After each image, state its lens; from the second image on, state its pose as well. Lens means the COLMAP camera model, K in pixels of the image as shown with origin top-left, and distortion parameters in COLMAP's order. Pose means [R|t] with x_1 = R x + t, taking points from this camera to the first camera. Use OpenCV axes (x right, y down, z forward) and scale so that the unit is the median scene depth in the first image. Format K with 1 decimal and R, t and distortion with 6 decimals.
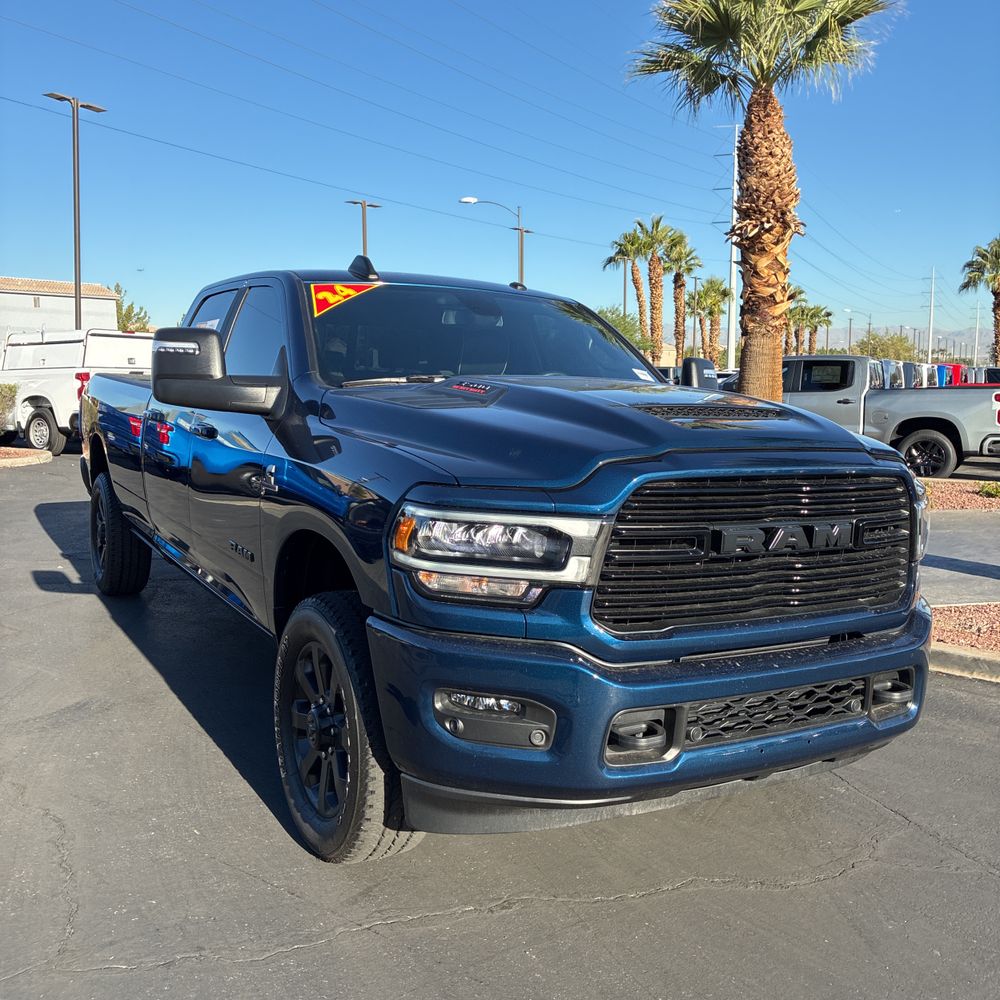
lens RADIAL K [[1018.7, 0, 507.7], [0, 1018.7, 492.5], [0, 0, 1]] dist [0.023256, 0.000000]
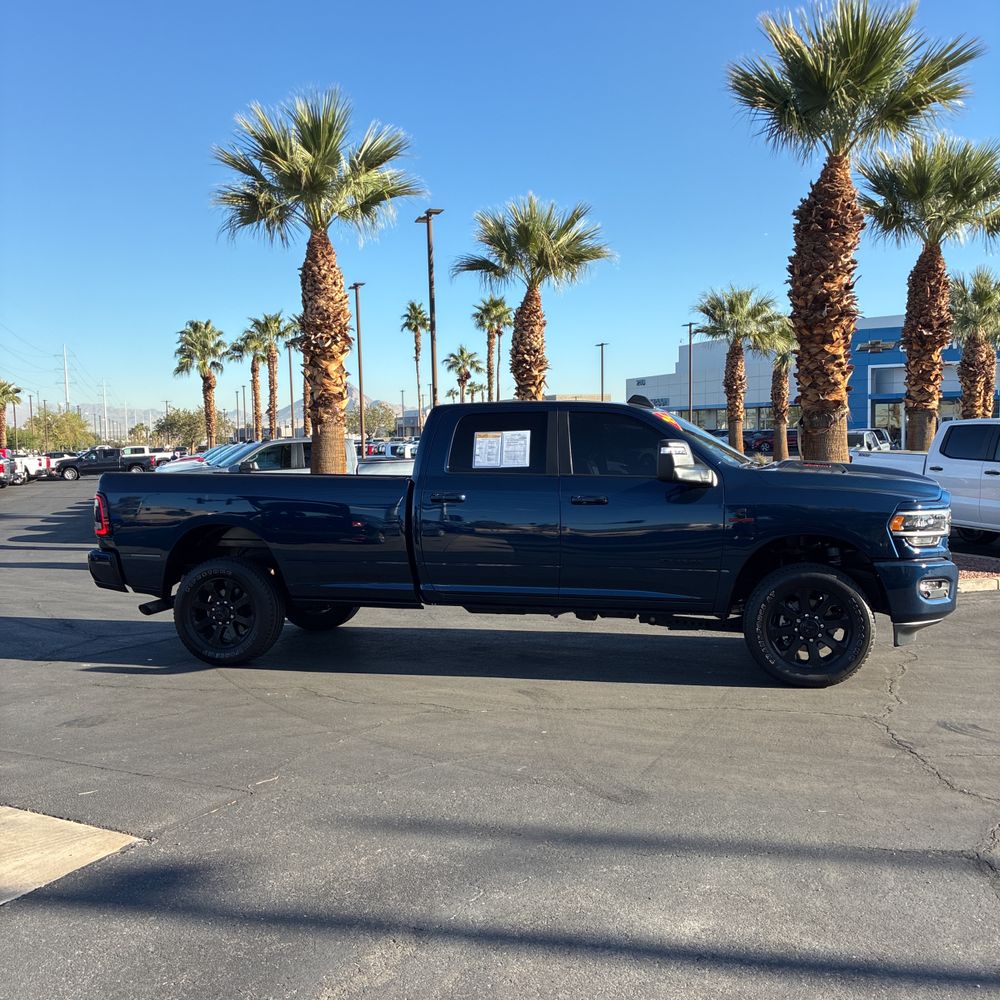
lens RADIAL K [[1018.7, 0, 503.2], [0, 1018.7, 499.1], [0, 0, 1]] dist [0.023256, 0.000000]
pose [[0.689938, -0.057422, 0.721588, -0.524402], [0.104957, 0.994250, -0.021234, -0.014137], [-0.716219, 0.090386, 0.691997, -0.008138]]
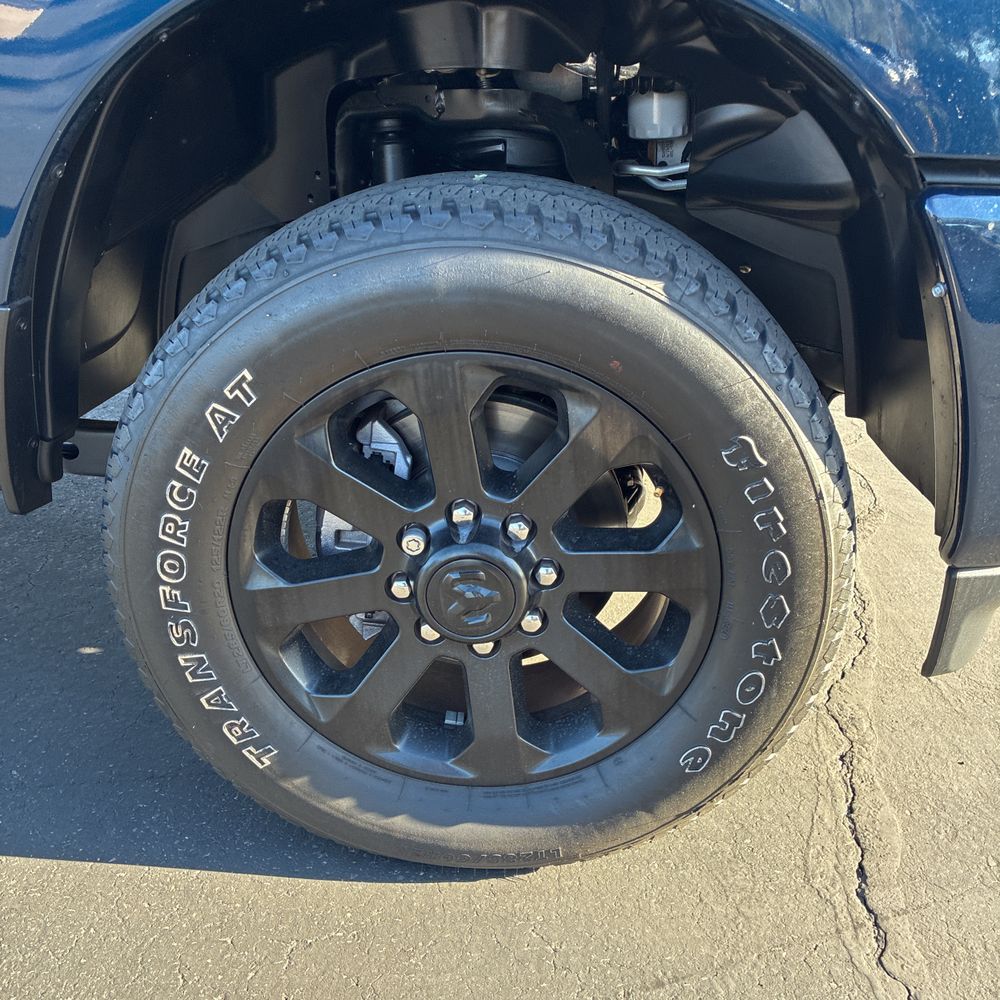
lens RADIAL K [[1018.7, 0, 496.6], [0, 1018.7, 503.0], [0, 0, 1]] dist [0.023256, 0.000000]
pose [[0.557078, -0.347064, 0.754461, -0.105993], [0.059847, 0.922900, 0.380360, 0.016926], [-0.828301, -0.166738, 0.534898, 0.199823]]
